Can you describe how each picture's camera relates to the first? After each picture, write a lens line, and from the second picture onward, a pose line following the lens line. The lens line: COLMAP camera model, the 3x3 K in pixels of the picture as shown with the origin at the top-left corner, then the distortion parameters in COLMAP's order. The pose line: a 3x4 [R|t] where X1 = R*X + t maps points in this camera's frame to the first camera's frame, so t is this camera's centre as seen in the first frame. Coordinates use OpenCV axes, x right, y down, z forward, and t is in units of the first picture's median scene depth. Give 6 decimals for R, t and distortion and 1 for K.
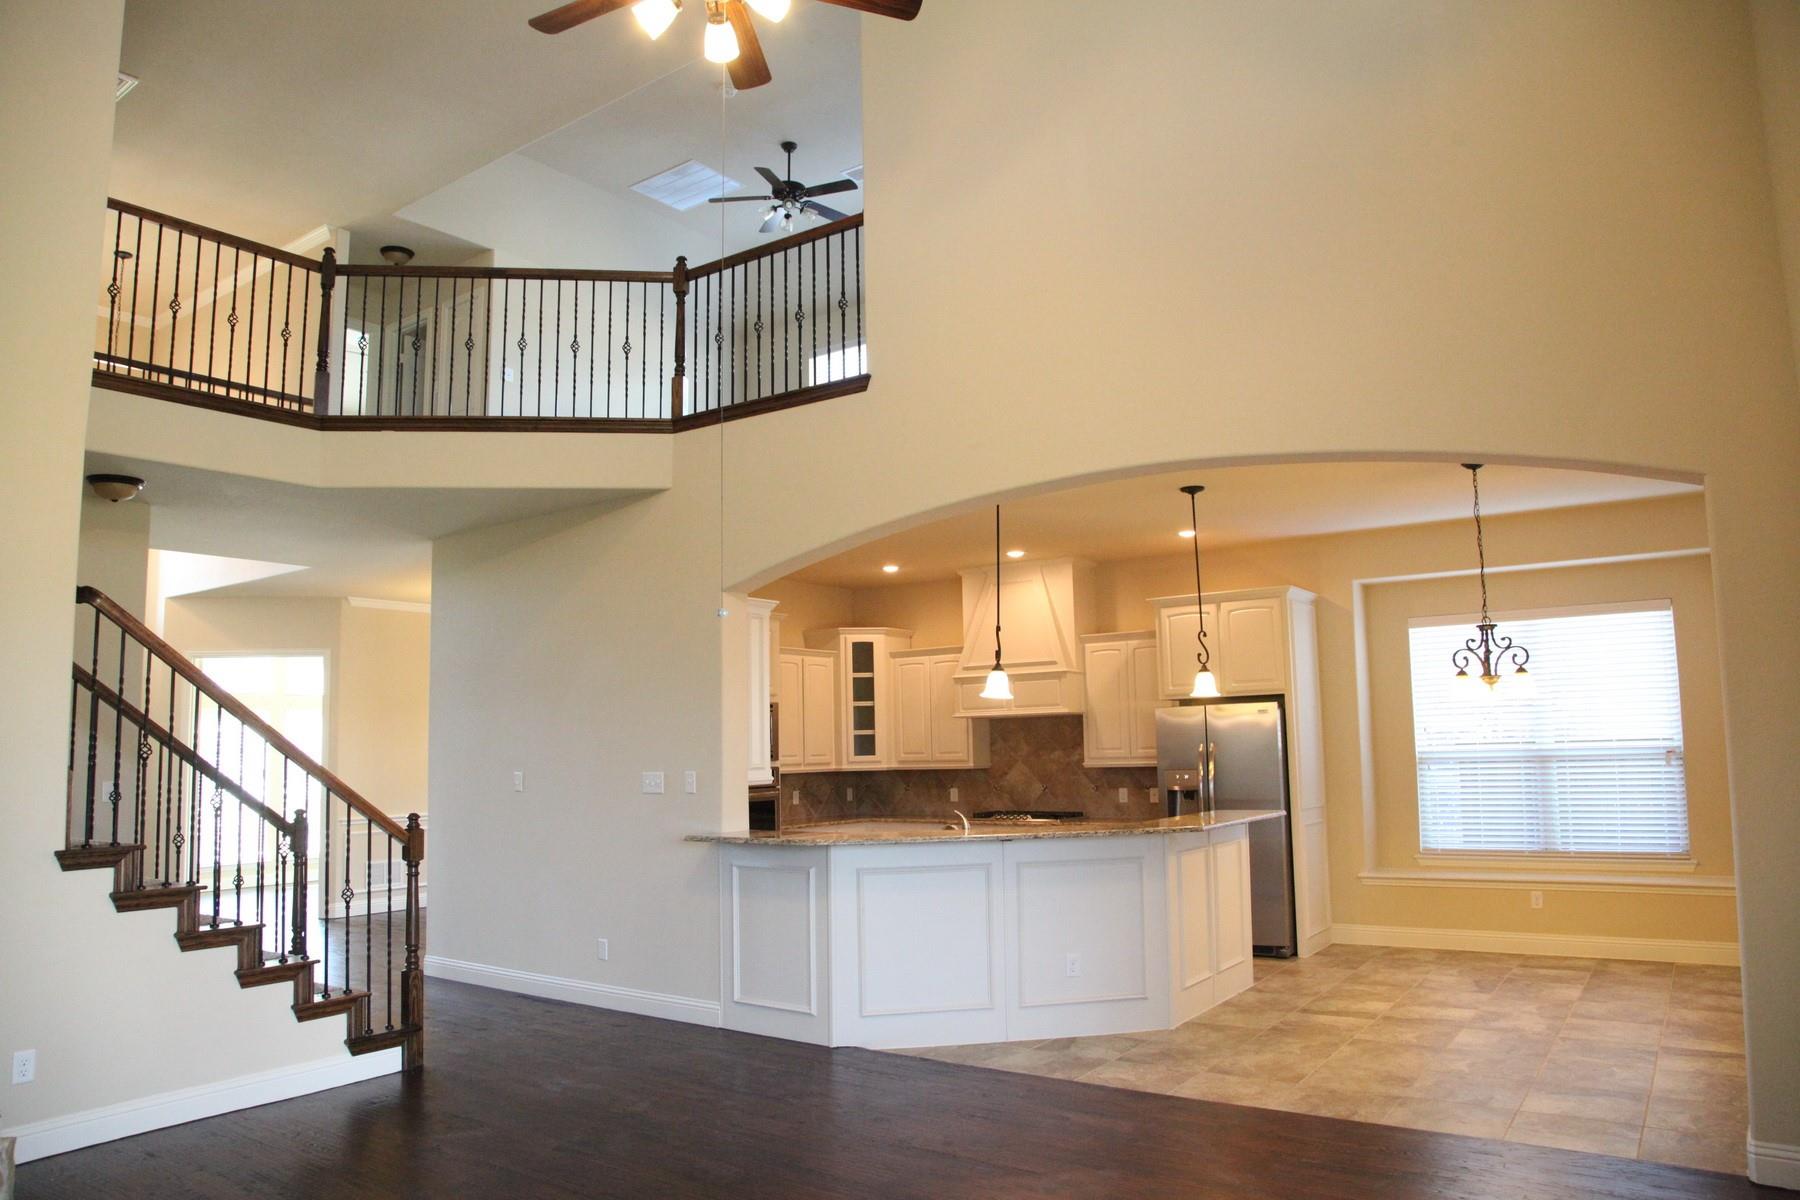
lens RADIAL K [[1233.5, 0, 900.3], [0, 1233.5, 601.2], [0, 0, 1]] dist [-0.138404, 0.074749]
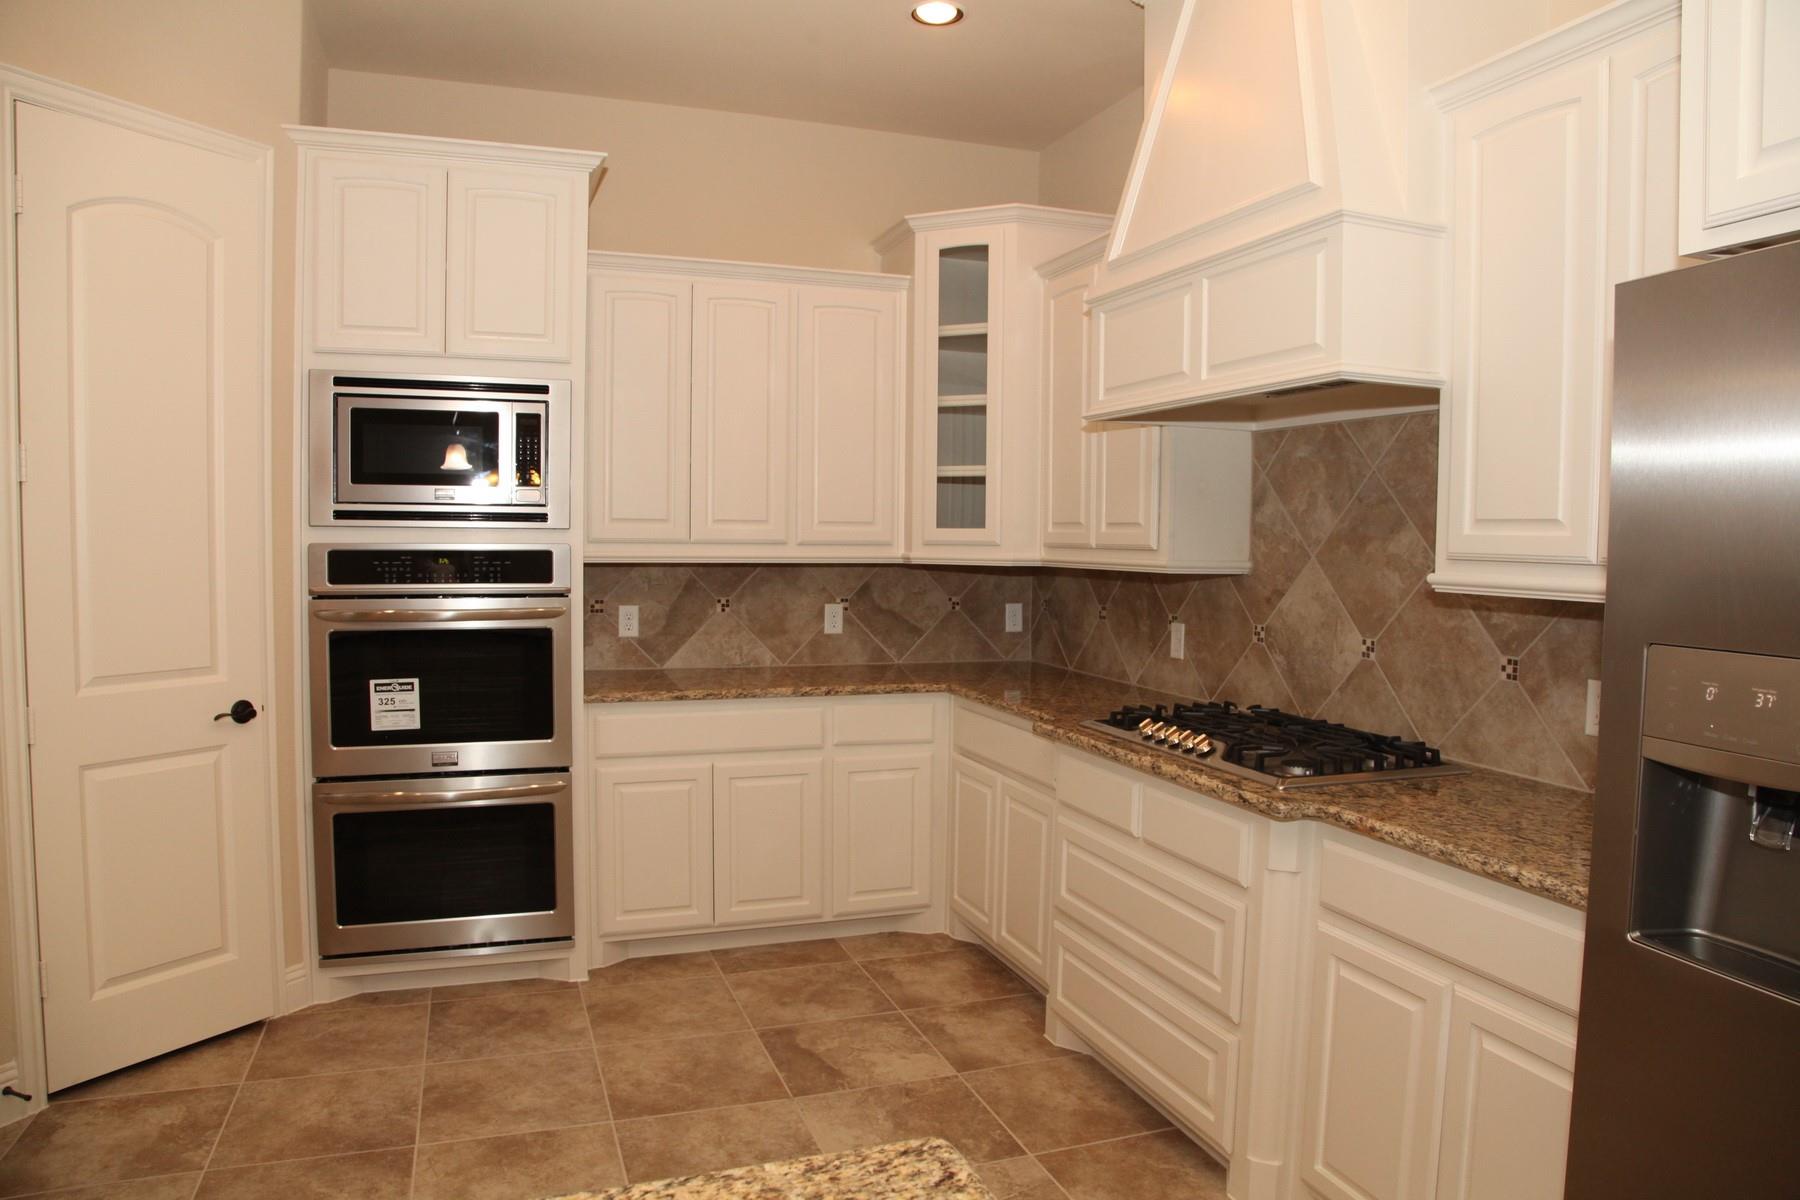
lens RADIAL K [[1233.5, 0, 903.8], [0, 1233.5, 600.5], [0, 0, 1]] dist [-0.138404, 0.074749]
pose [[0.822846, 0.063073, -0.564753, 0.185206], [0.038000, 0.985490, 0.165428, 0.081746], [0.566992, -0.157582, 0.808510, 0.659721]]
